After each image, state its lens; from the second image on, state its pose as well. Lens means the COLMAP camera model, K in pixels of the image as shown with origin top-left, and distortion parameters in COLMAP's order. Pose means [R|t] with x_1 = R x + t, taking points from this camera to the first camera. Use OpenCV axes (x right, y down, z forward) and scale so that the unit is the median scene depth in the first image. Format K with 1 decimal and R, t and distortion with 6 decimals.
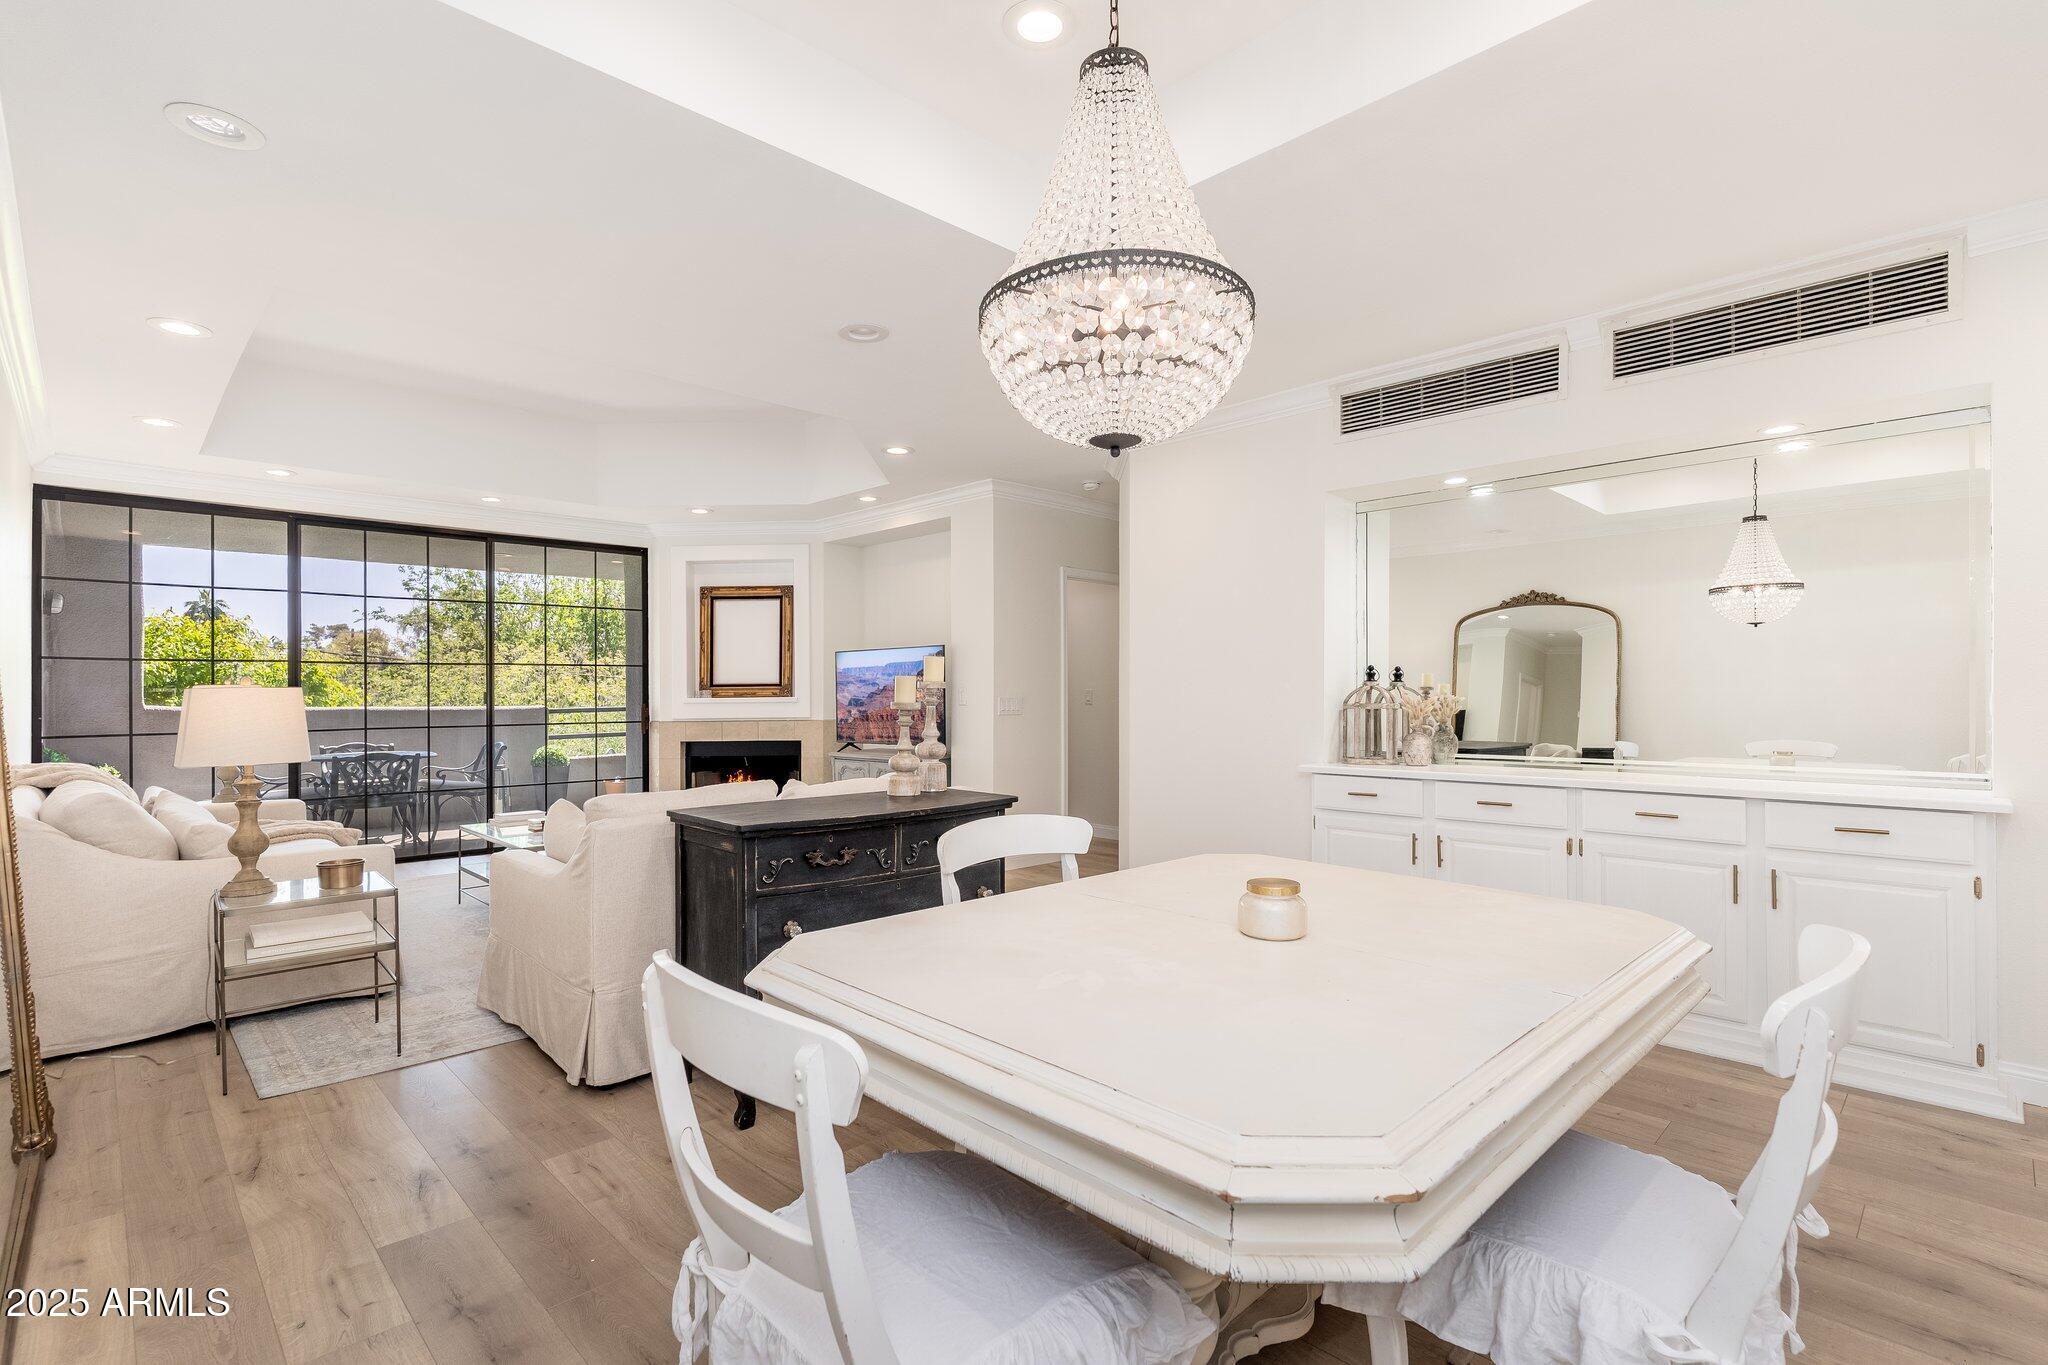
lens RADIAL K [[956.6, 0, 1021.7], [0, 956.6, 686.8], [0, 0, 1]] dist [-0.001739, -0.000140]
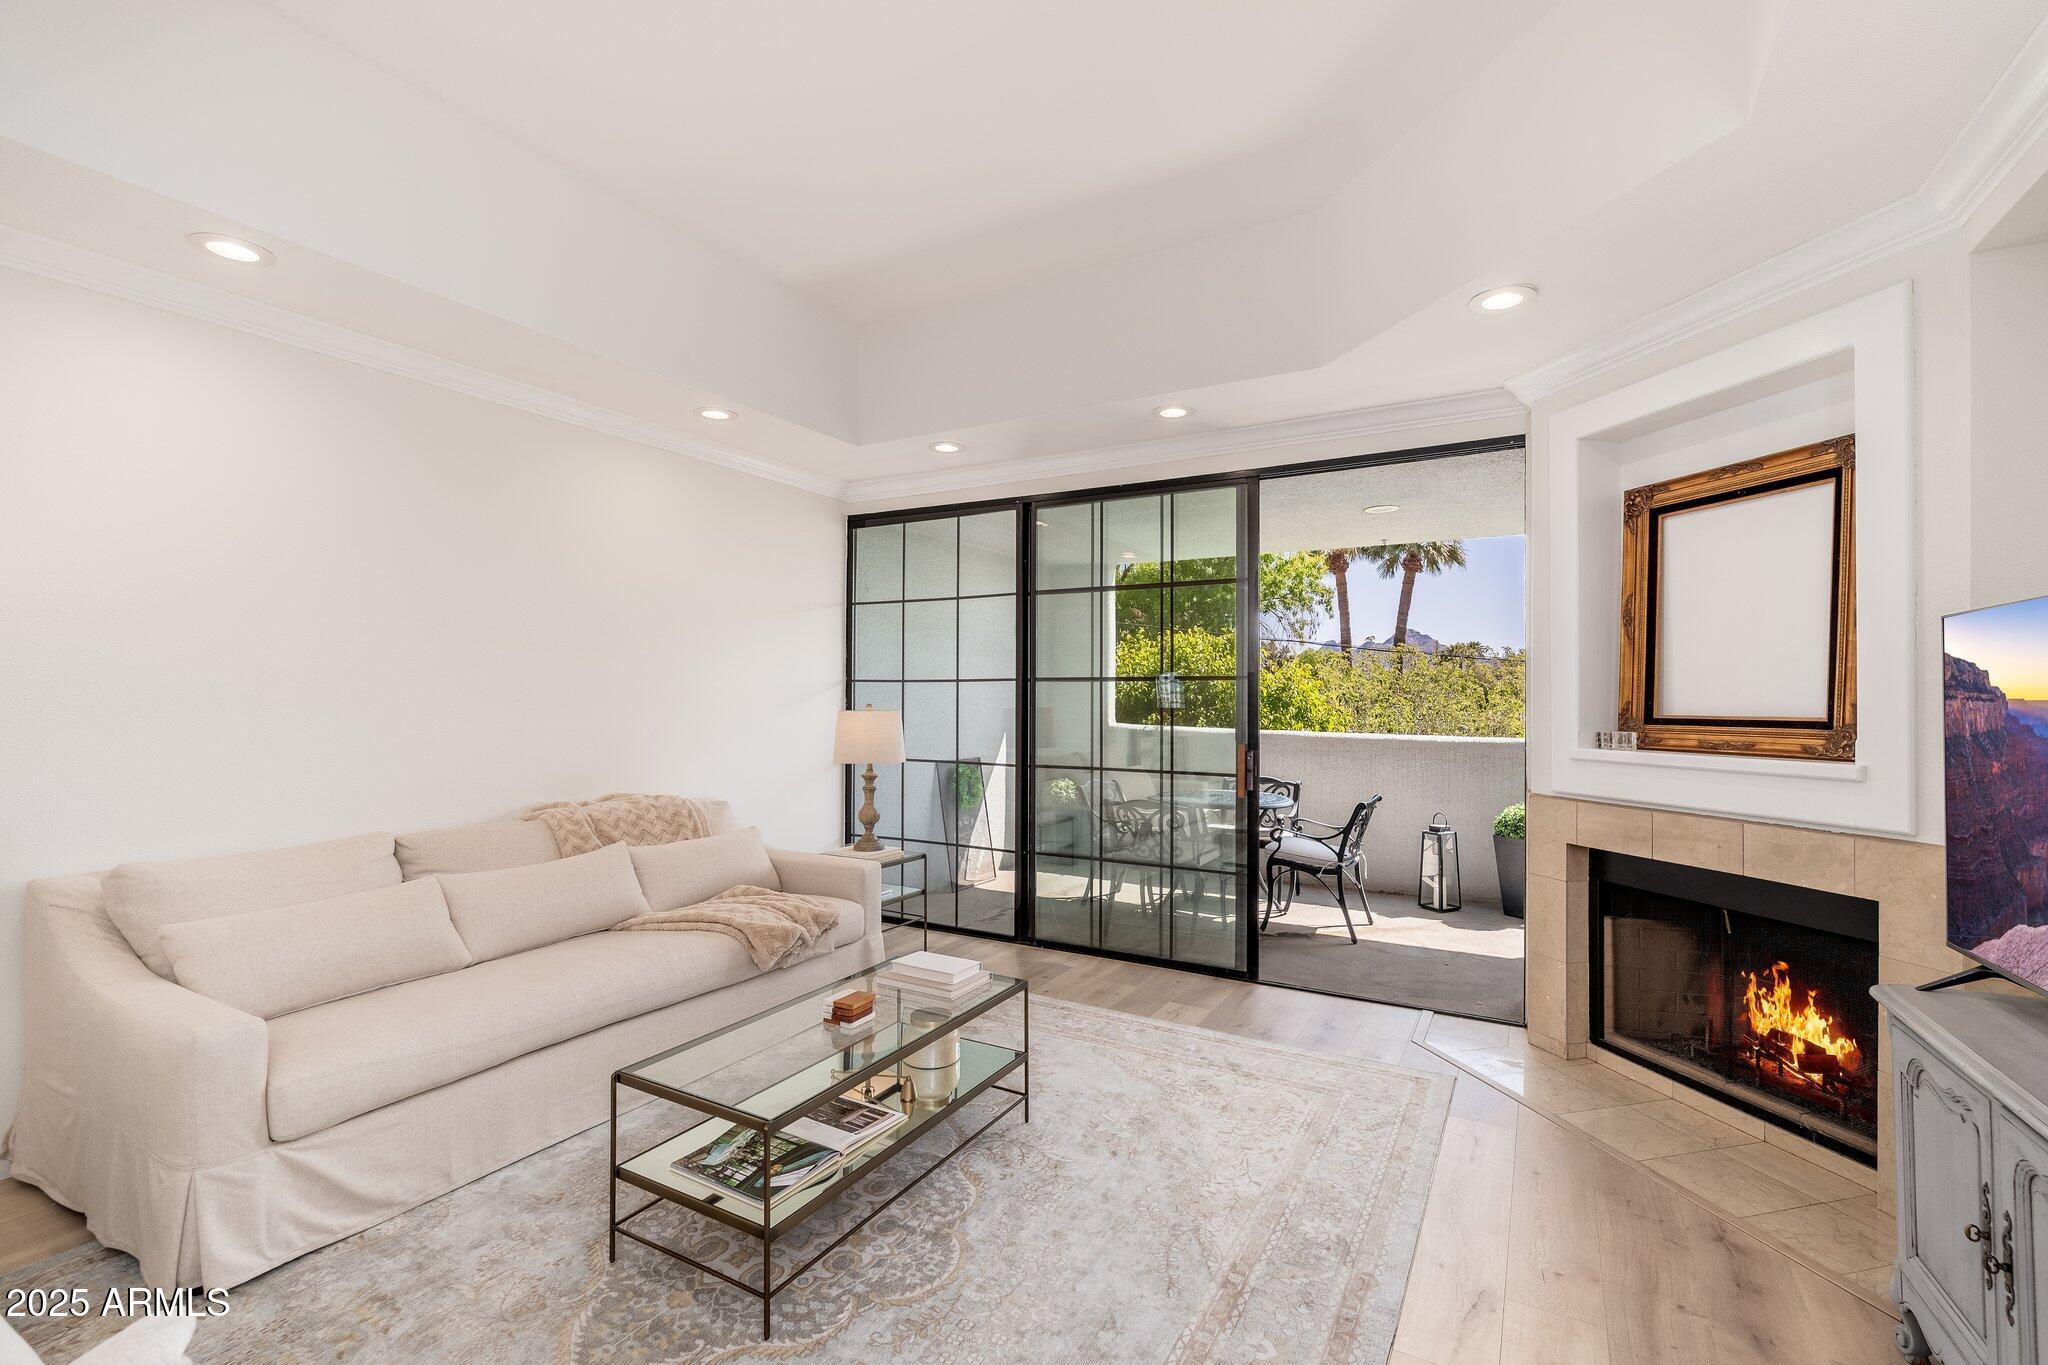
lens RADIAL K [[909.5, 0, 1021.1], [0, 909.5, 689.5], [0, 0, 1]] dist [-0.001121, -0.000549]
pose [[0.272794, -0.001541, -0.962071, -0.016003], [-0.003102, 0.999992, -0.002482, -0.013289], [0.962067, 0.003662, 0.272787, 0.629275]]
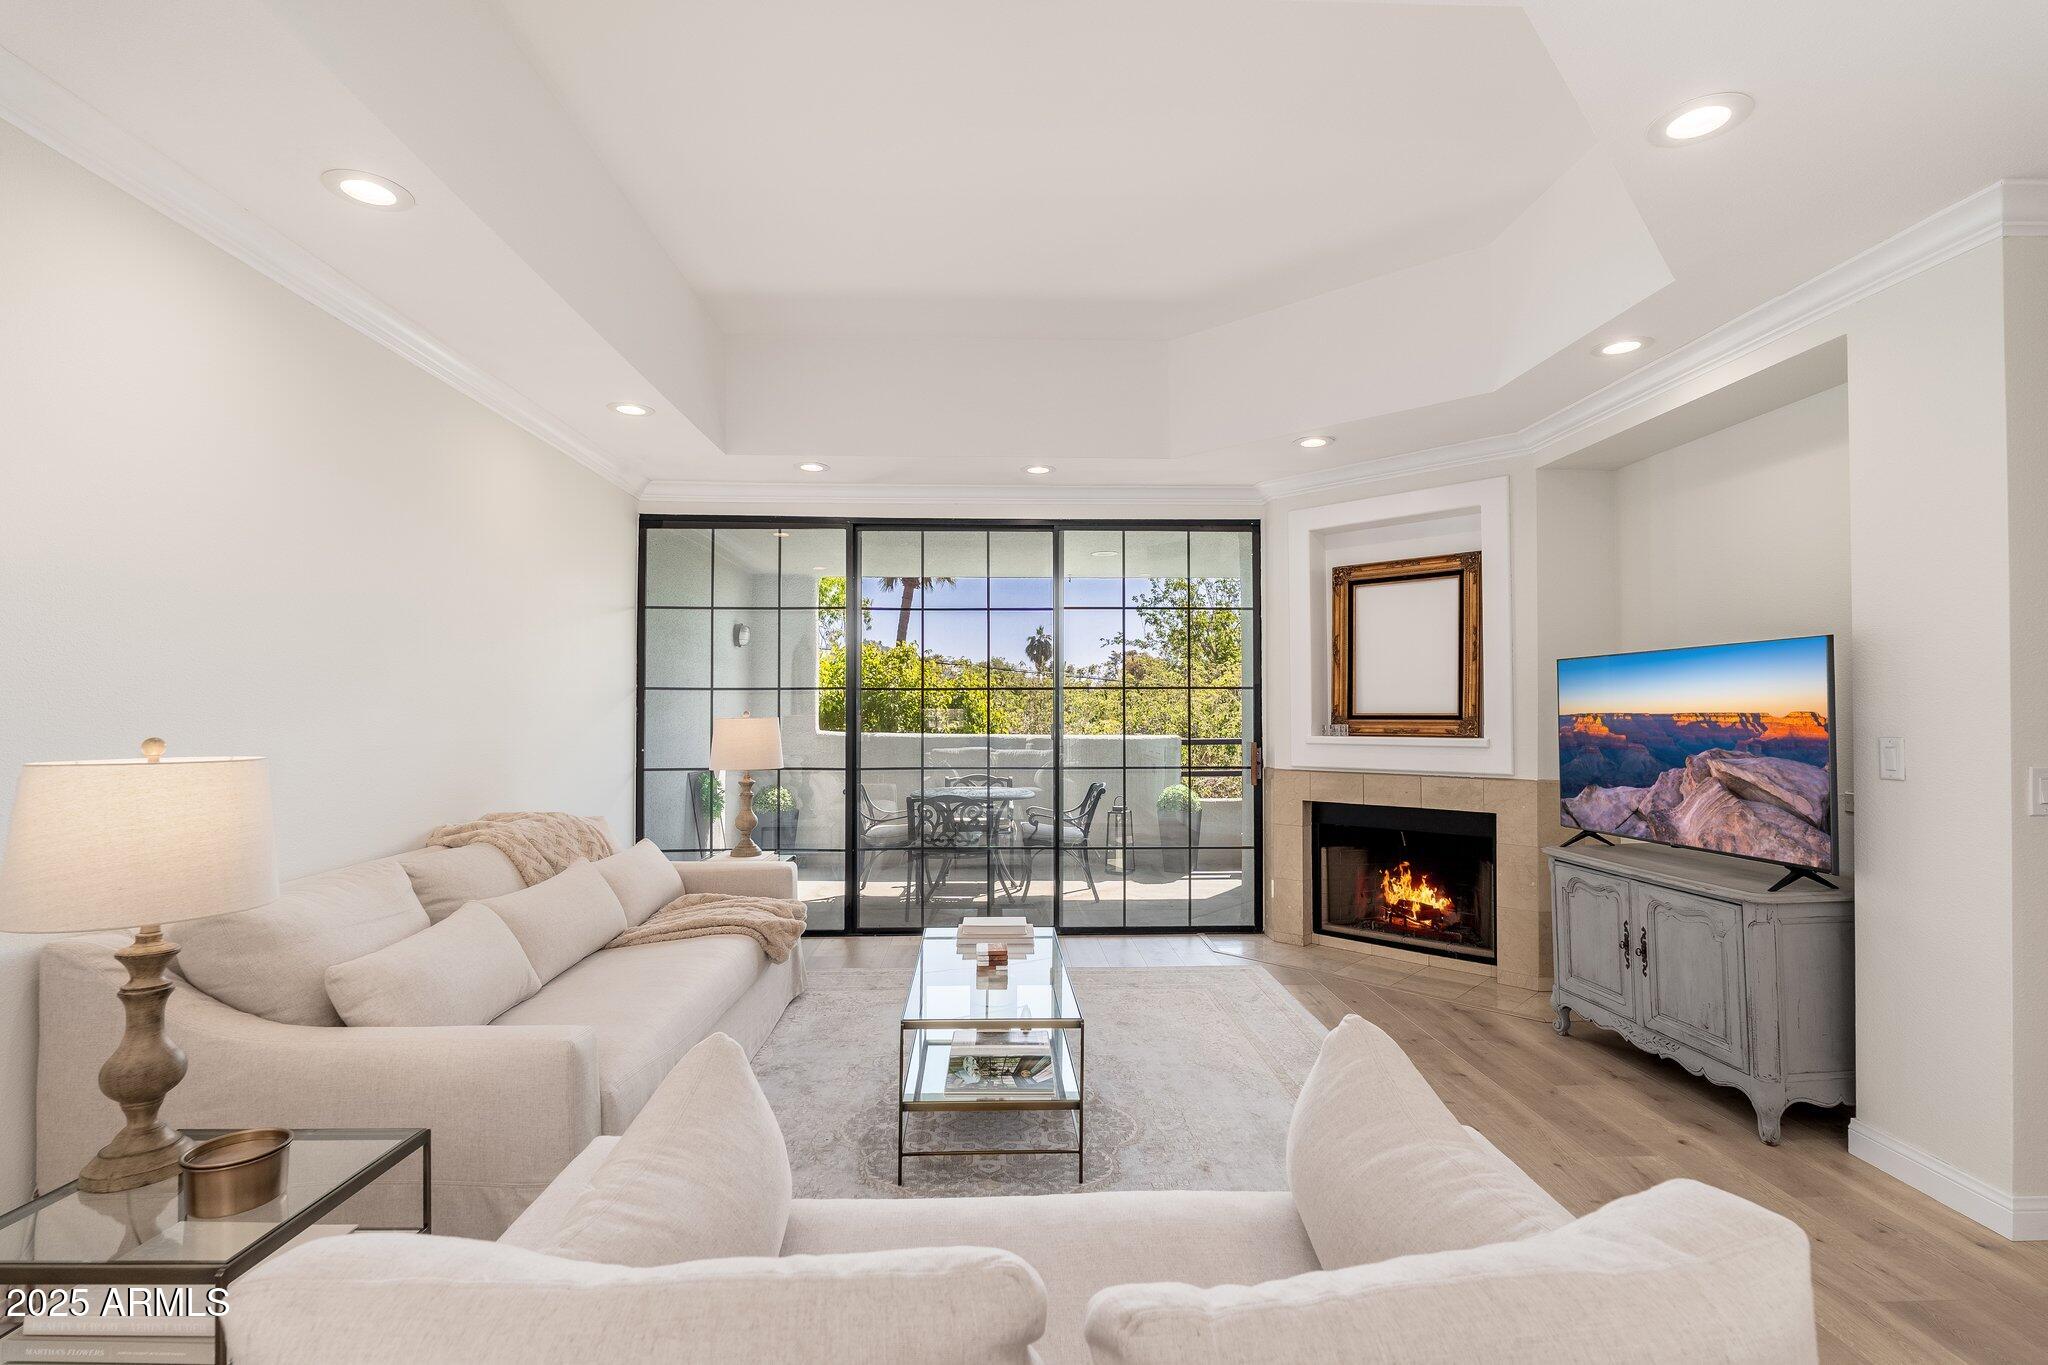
lens RADIAL K [[956.6, 0, 1021.7], [0, 956.6, 686.8], [0, 0, 1]] dist [-0.001739, -0.000140]
pose [[0.740041, -0.010529, -0.672480, -0.051600], [-0.000781, 0.999863, -0.016514, -0.011142], [0.672562, 0.012746, 0.739931, 0.368608]]
